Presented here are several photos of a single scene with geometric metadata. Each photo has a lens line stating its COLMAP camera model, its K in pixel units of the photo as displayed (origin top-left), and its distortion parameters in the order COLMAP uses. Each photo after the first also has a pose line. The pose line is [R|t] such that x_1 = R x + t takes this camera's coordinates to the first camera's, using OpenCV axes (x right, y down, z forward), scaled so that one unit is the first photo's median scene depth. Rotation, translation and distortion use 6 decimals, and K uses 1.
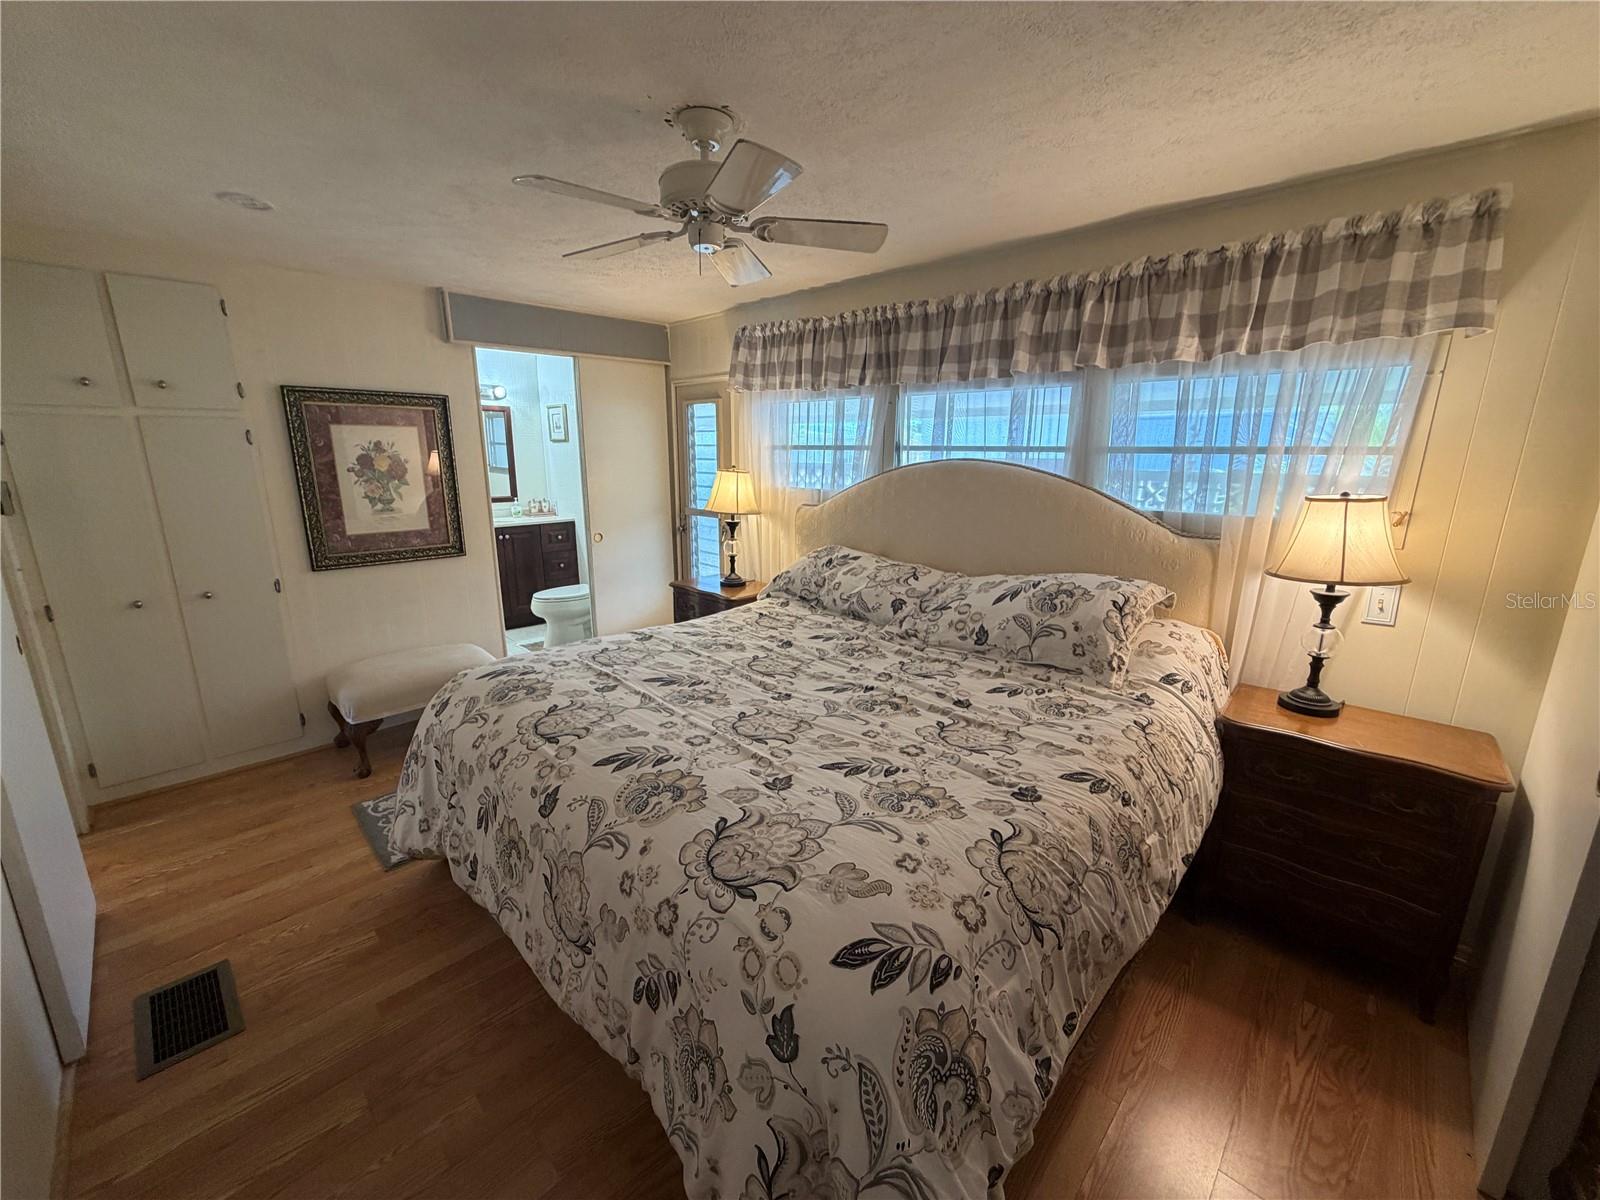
lens RADIAL K [[642.7, 0, 800.0], [0, 642.7, 600.0], [0, 0, 1]] dist [0.000200, -0.000007]
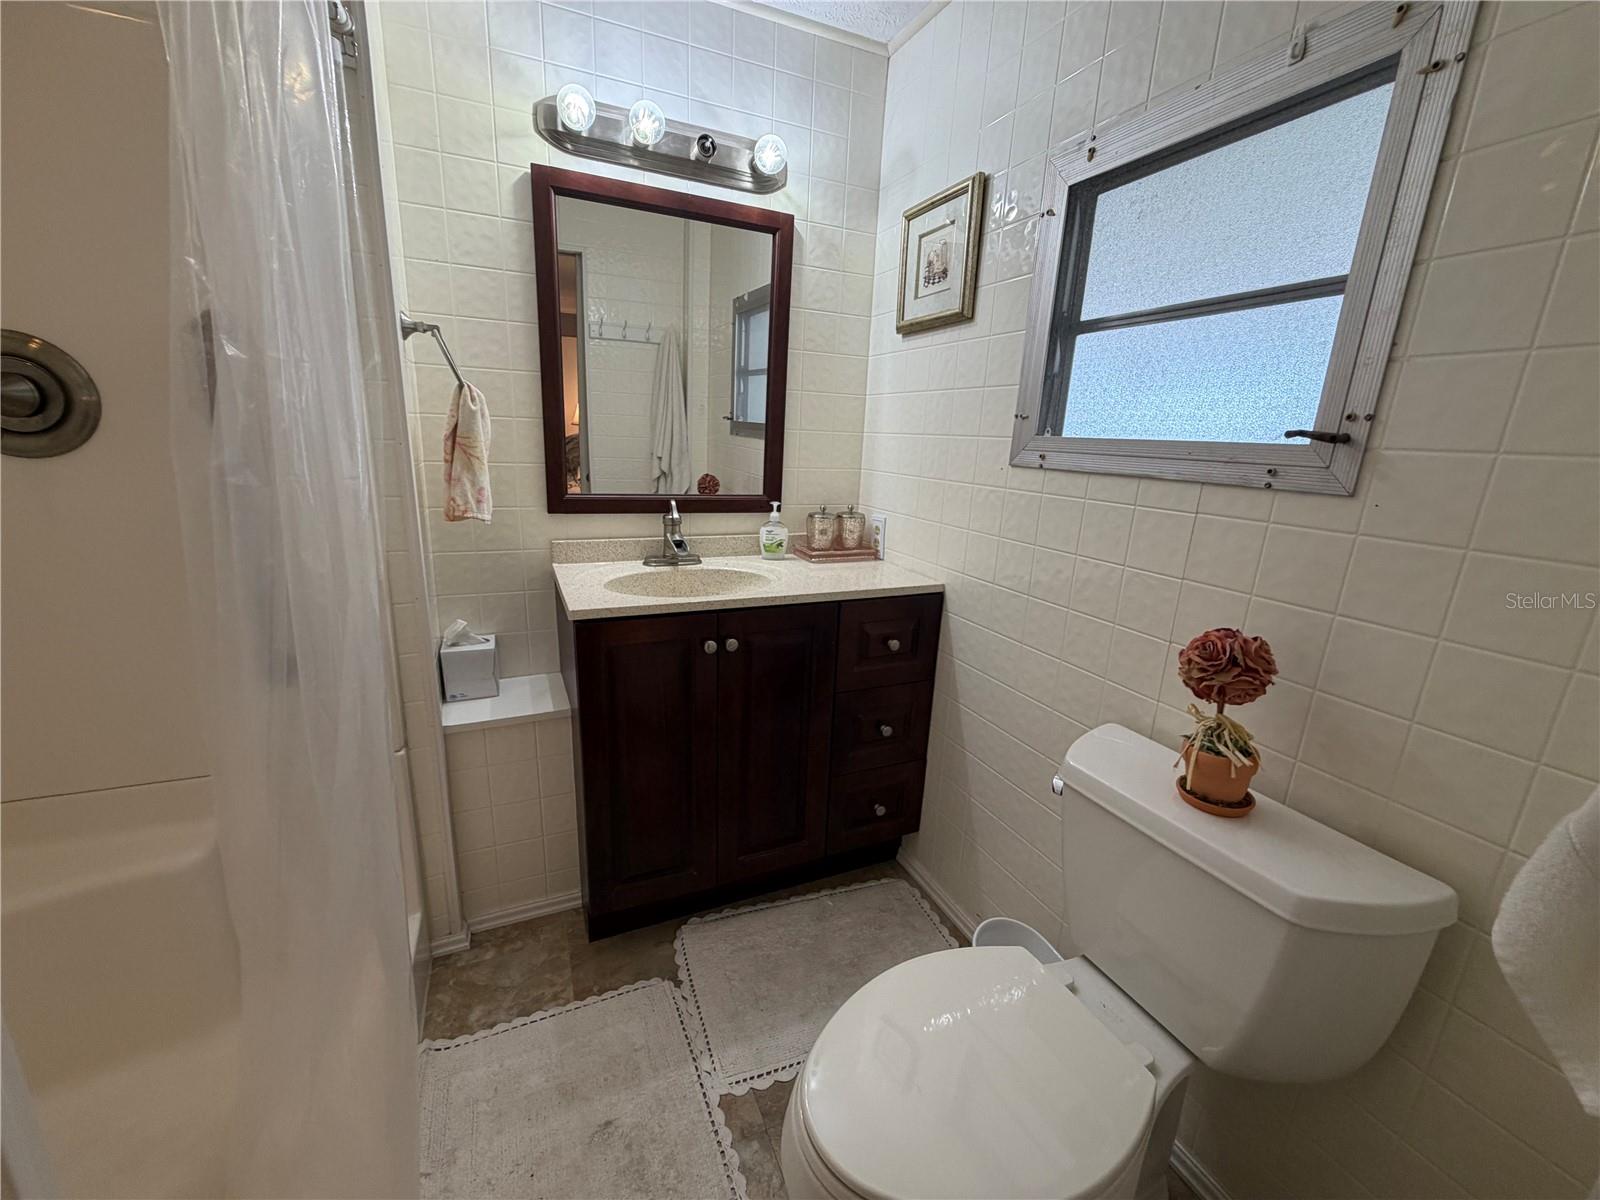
lens RADIAL K [[642.7, 0, 800.0], [0, 642.7, 600.0], [0, 0, 1]] dist [0.000200, -0.000007]
pose [[0.932907, 0.123655, -0.338222, -0.447510], [-0.120632, 0.992243, 0.030034, -0.172228], [0.339312, 0.012782, 0.940587, 0.993458]]
